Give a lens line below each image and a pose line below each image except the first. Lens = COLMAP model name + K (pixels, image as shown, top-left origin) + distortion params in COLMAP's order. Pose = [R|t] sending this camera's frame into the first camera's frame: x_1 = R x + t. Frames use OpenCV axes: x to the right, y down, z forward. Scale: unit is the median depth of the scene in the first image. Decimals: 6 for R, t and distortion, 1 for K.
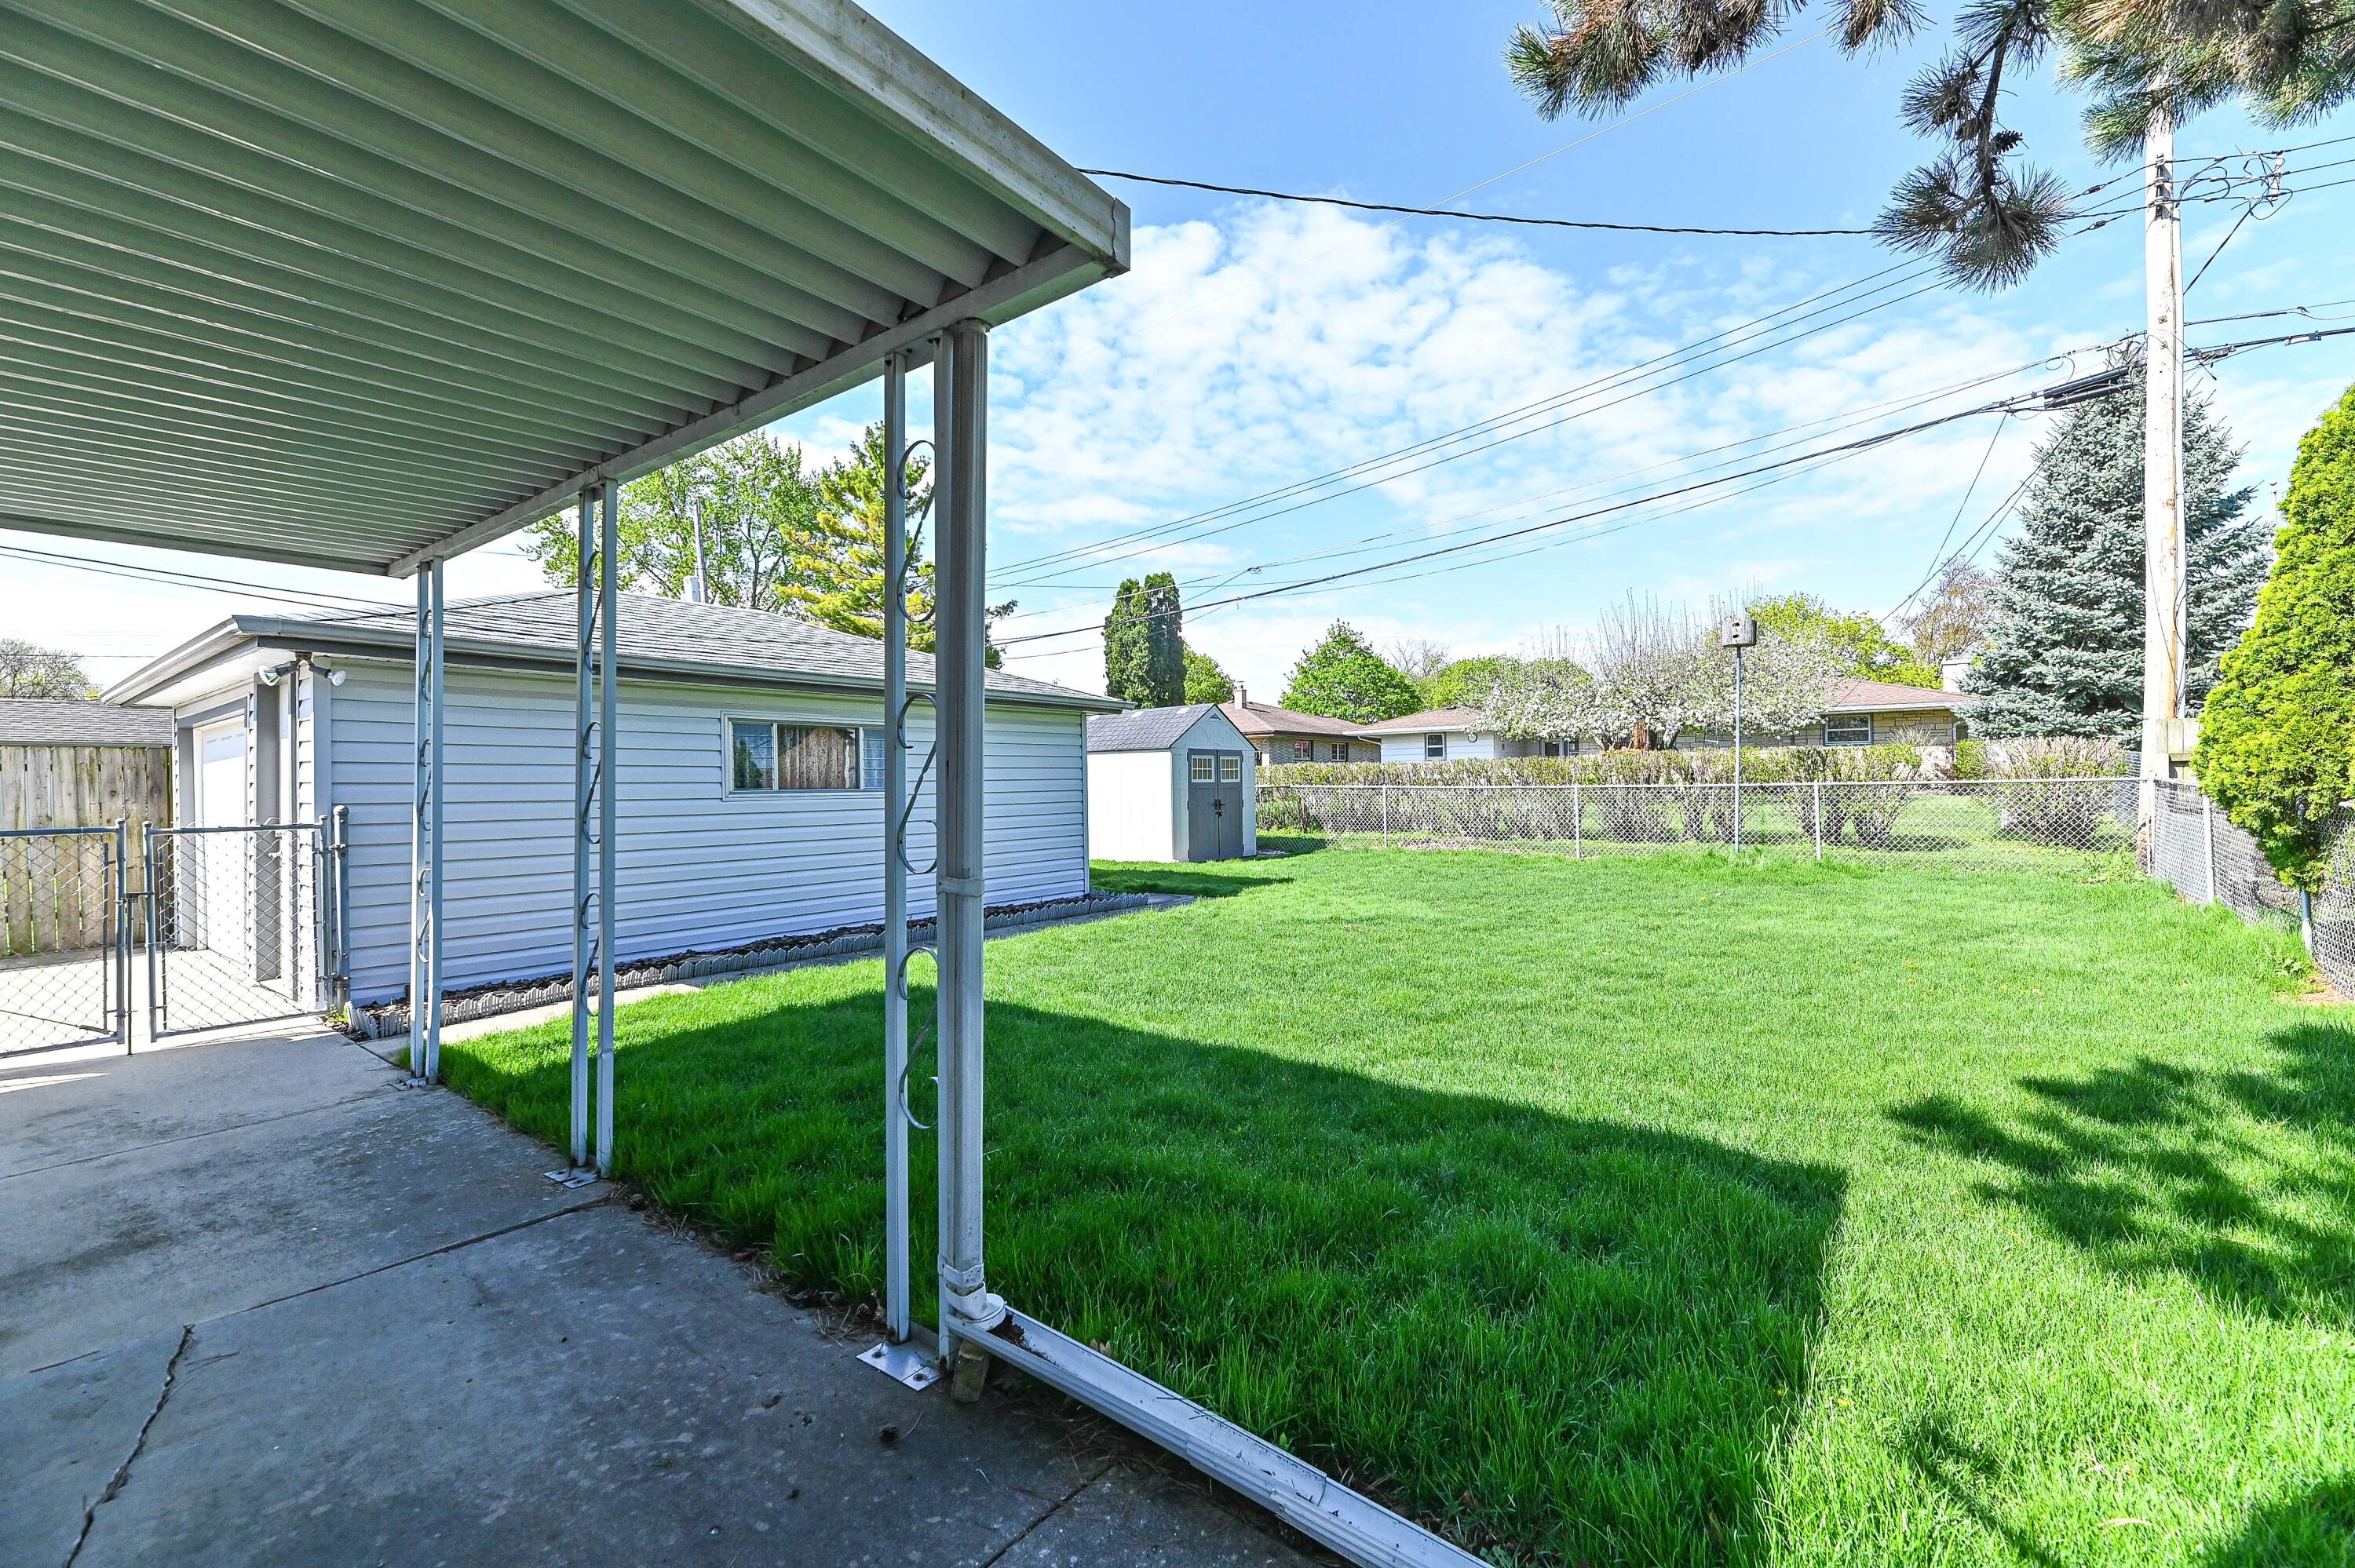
lens RADIAL K [[992.2, 0, 1177.5], [0, 992.2, 784.0], [0, 0, 1]] dist [-0.000331, -0.000410]
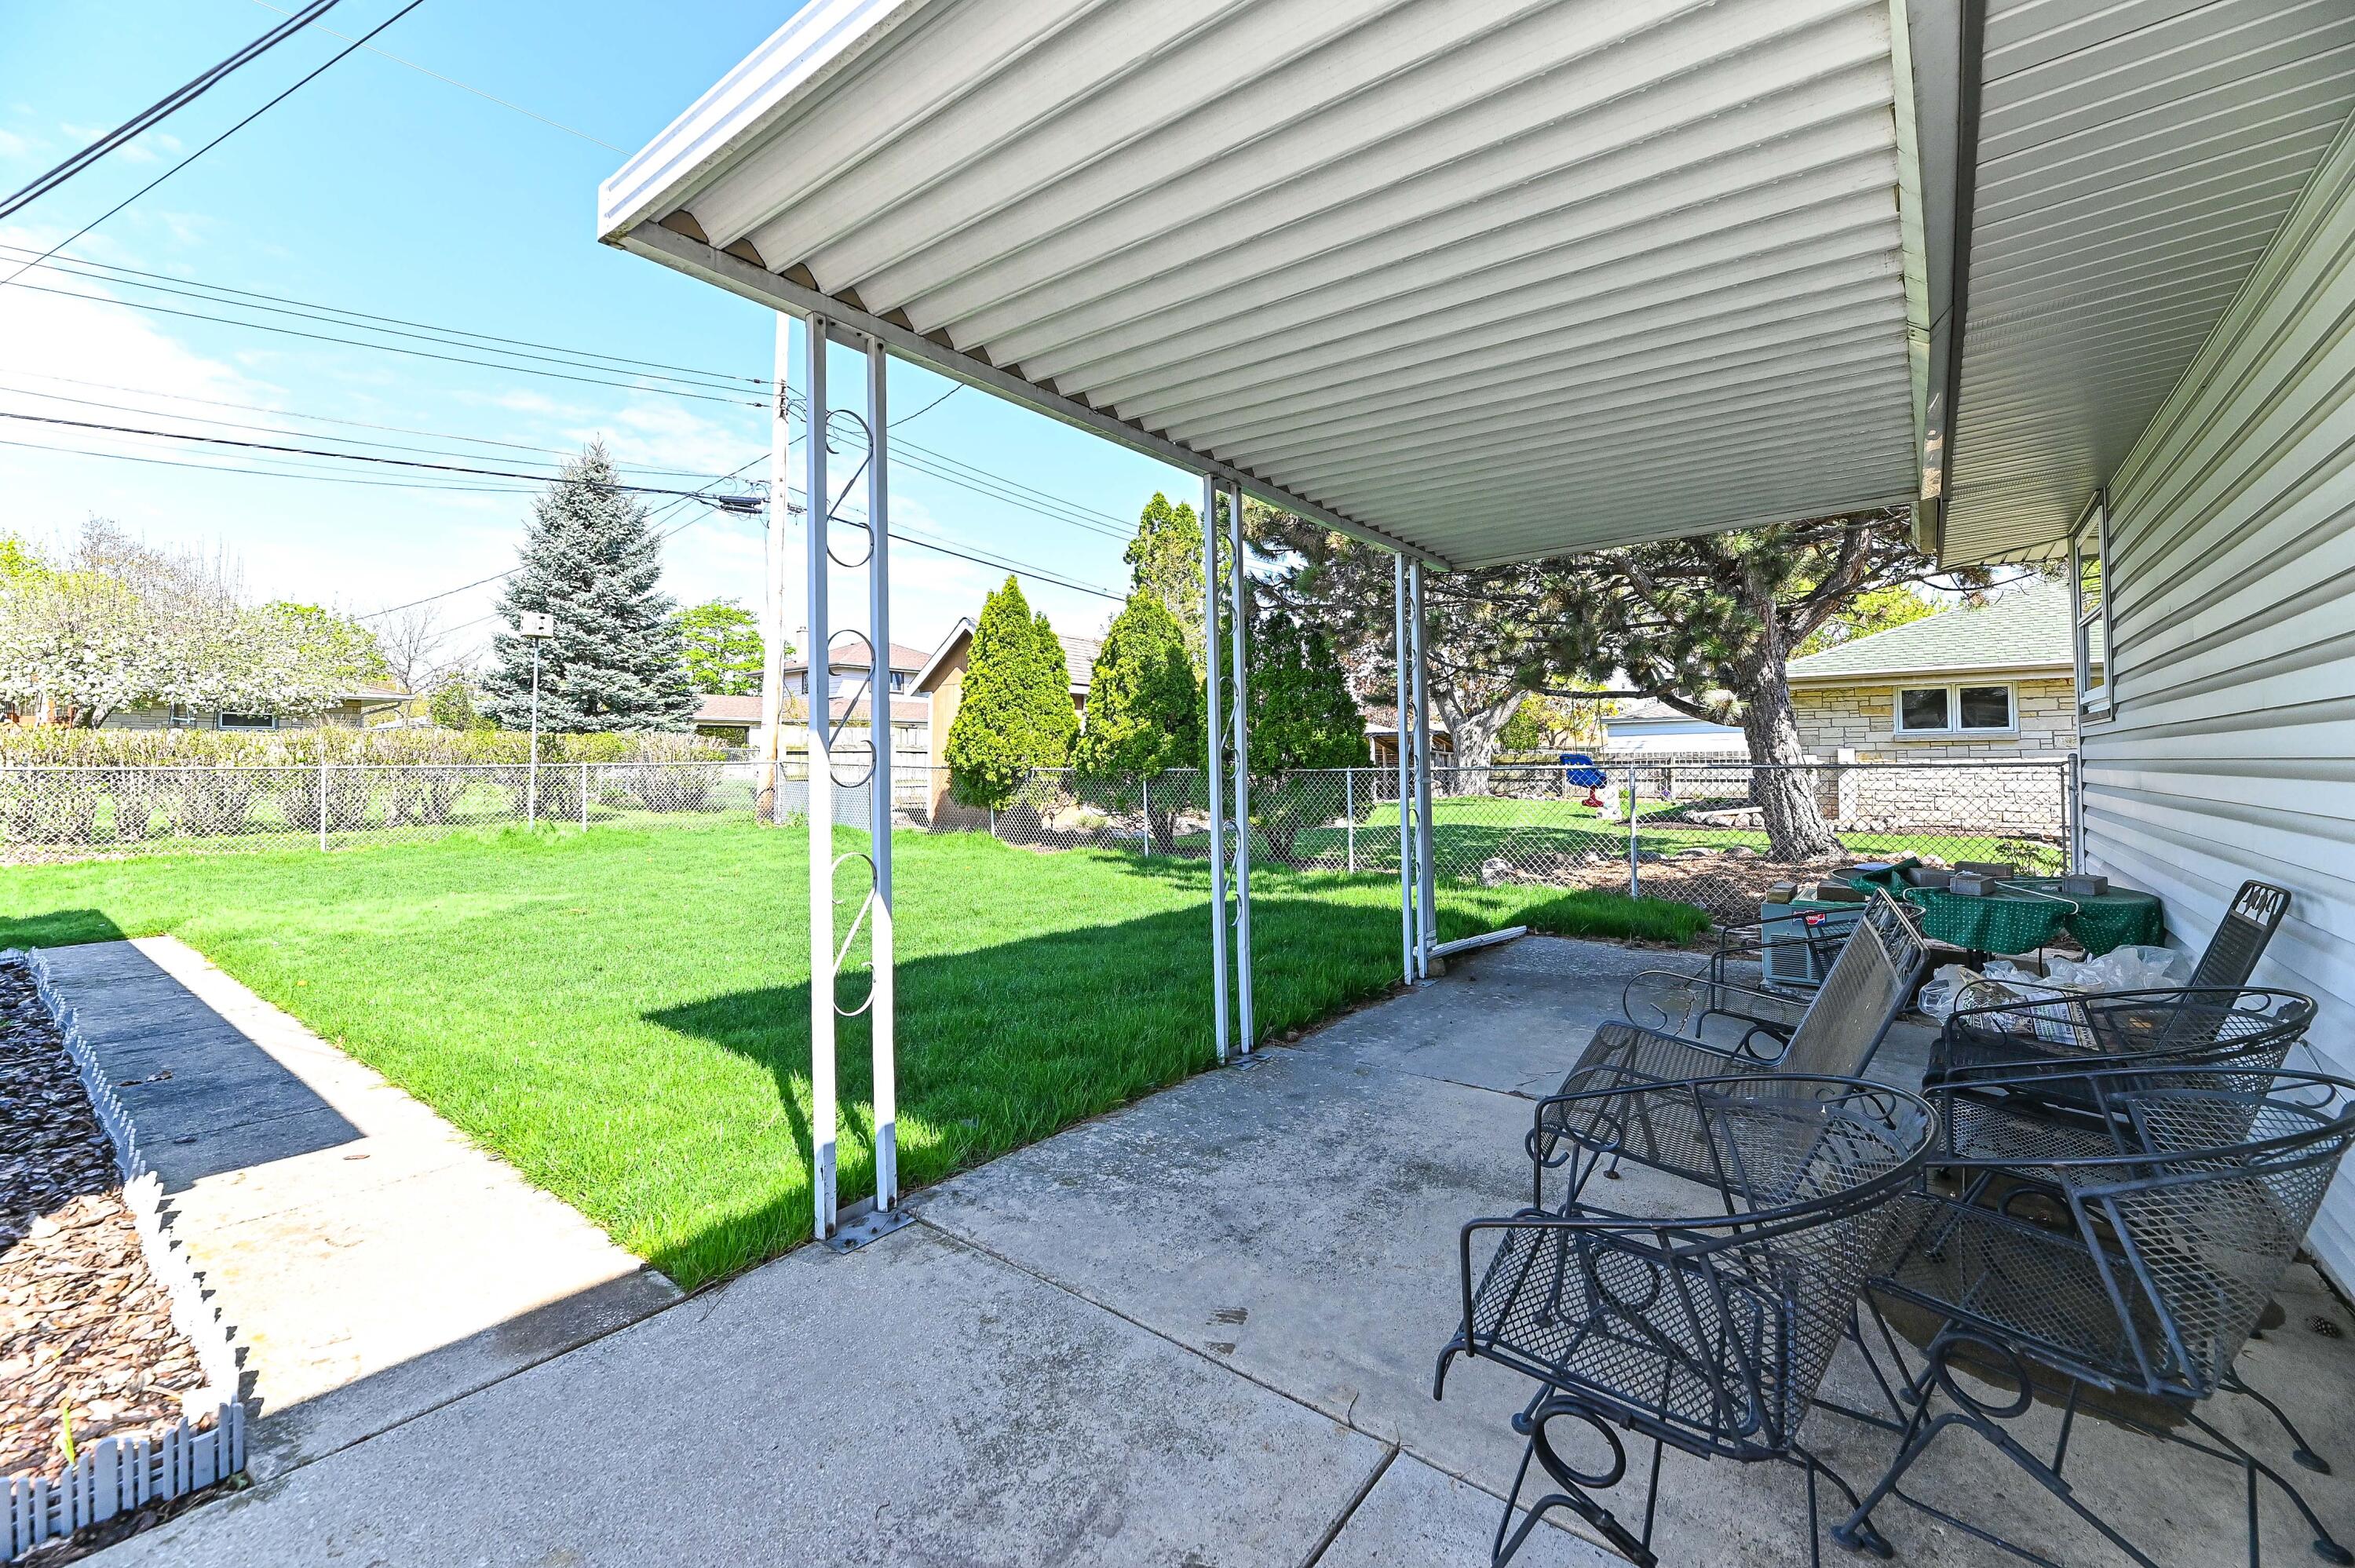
lens RADIAL K [[959.7, 0, 1184.0], [0, 959.7, 775.4], [0, 0, 1]] dist [-0.000309, -0.000299]
pose [[-0.006376, -0.002759, 0.999976, -1.681550], [0.008158, 0.999963, 0.002811, 0.051980], [-0.999946, 0.008176, -0.006354, 1.040689]]
